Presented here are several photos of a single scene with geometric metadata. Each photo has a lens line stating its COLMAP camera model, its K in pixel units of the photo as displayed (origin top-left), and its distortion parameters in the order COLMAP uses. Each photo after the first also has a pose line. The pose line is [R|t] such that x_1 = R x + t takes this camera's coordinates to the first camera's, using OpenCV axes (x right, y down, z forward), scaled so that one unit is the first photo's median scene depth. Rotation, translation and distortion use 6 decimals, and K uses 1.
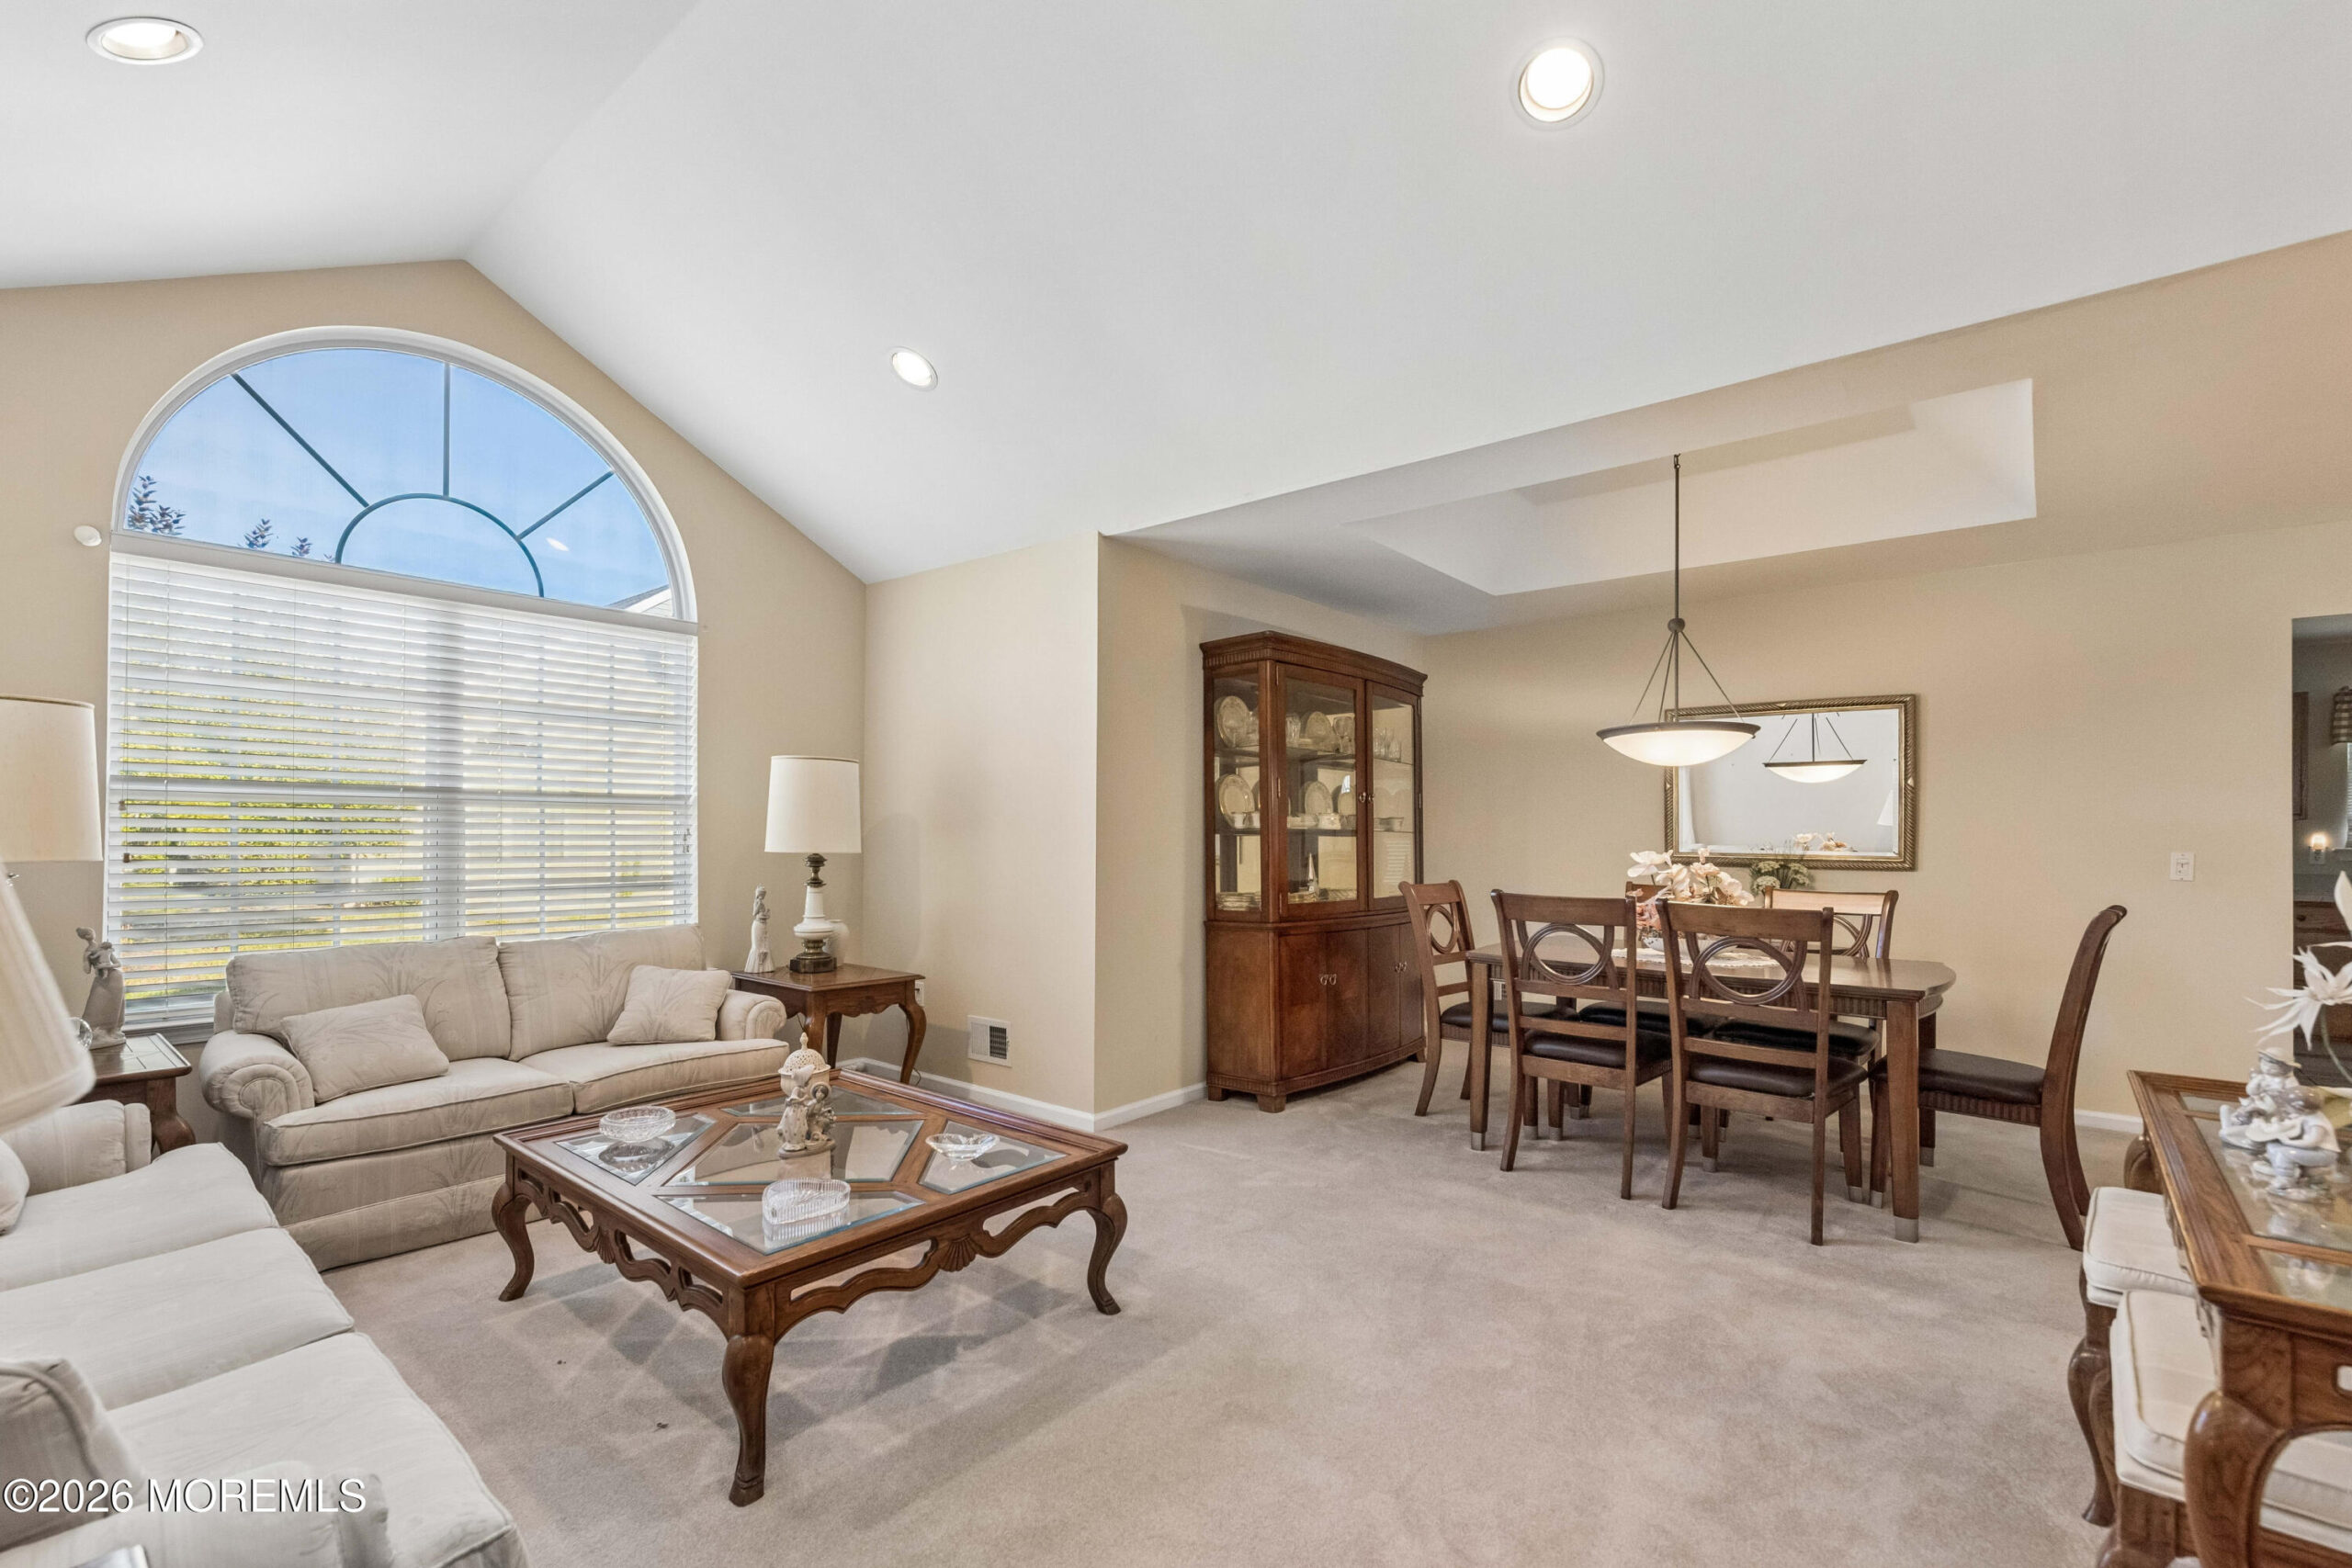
lens RADIAL K [[1031.5, 0, 1173.5], [0, 1031.5, 833.2], [0, 0, 1]] dist [-0.000577, -0.000301]
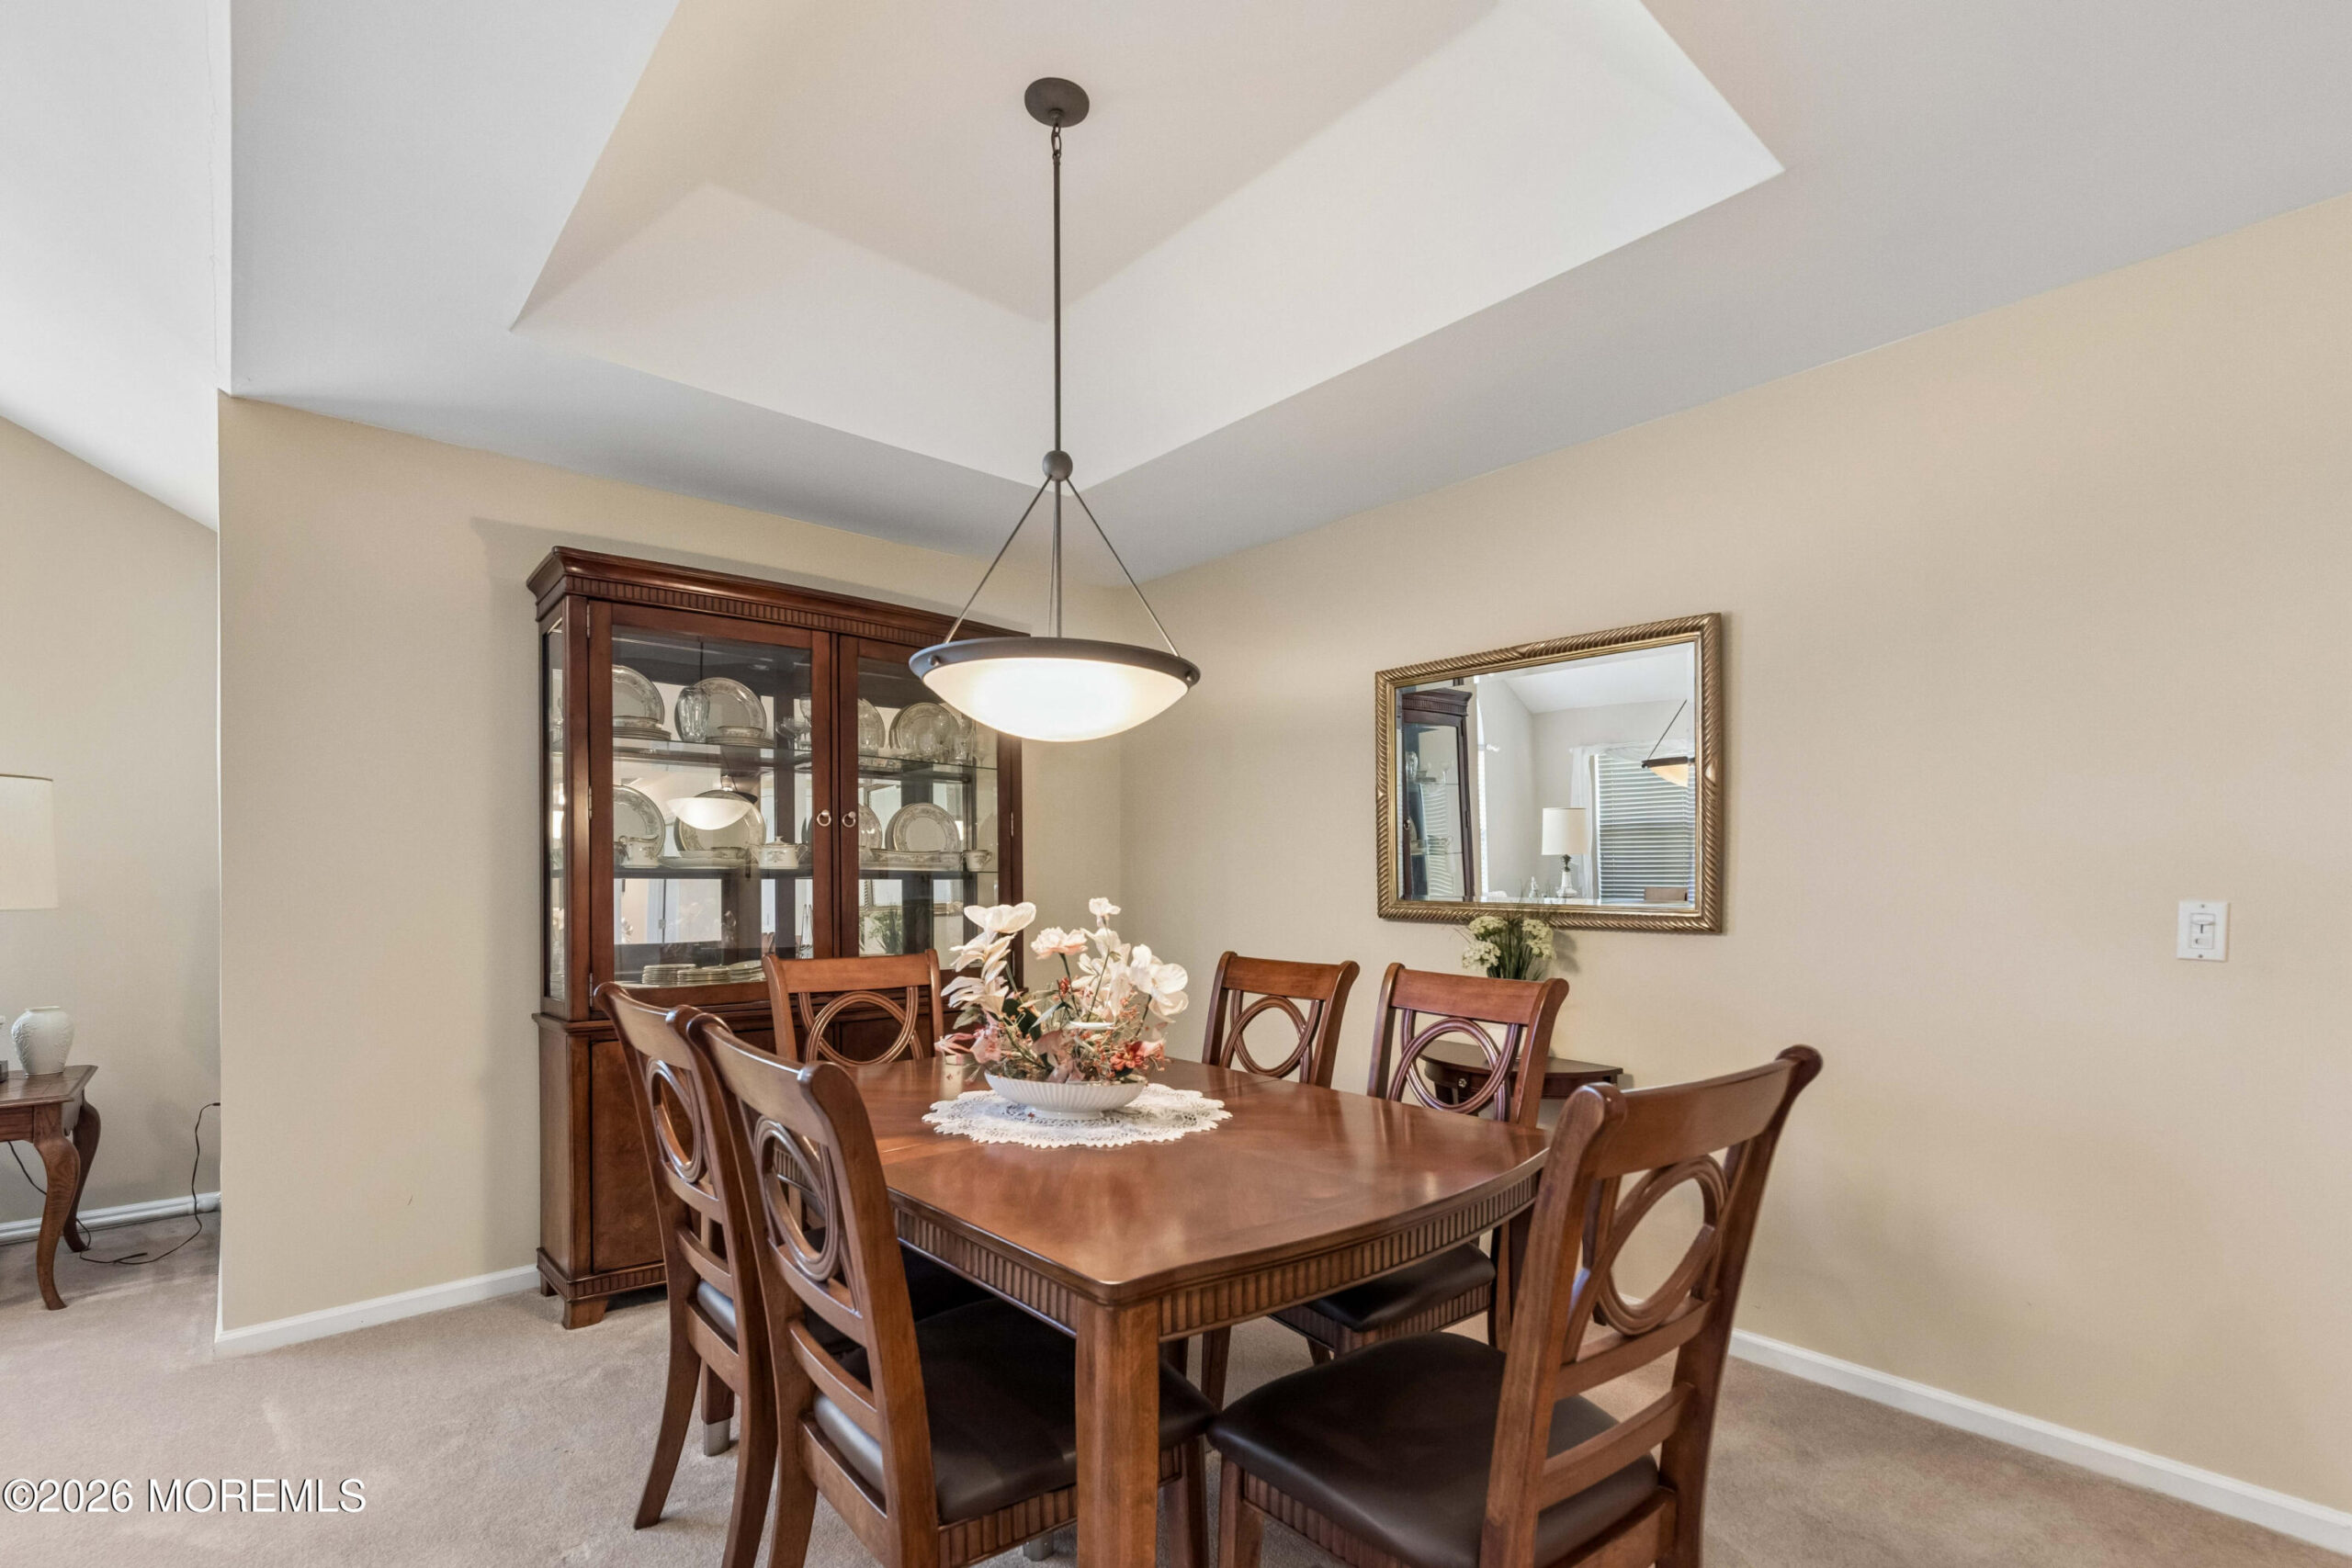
lens RADIAL K [[1071.4, 0, 1174.9], [0, 1071.4, 885.9], [0, 0, 1]] dist [-0.000807, -0.000219]
pose [[0.989685, -0.007205, -0.143079, 0.517569], [0.008732, 0.999911, 0.010051, 0.002369], [0.142994, -0.011196, 0.989660, 0.395733]]
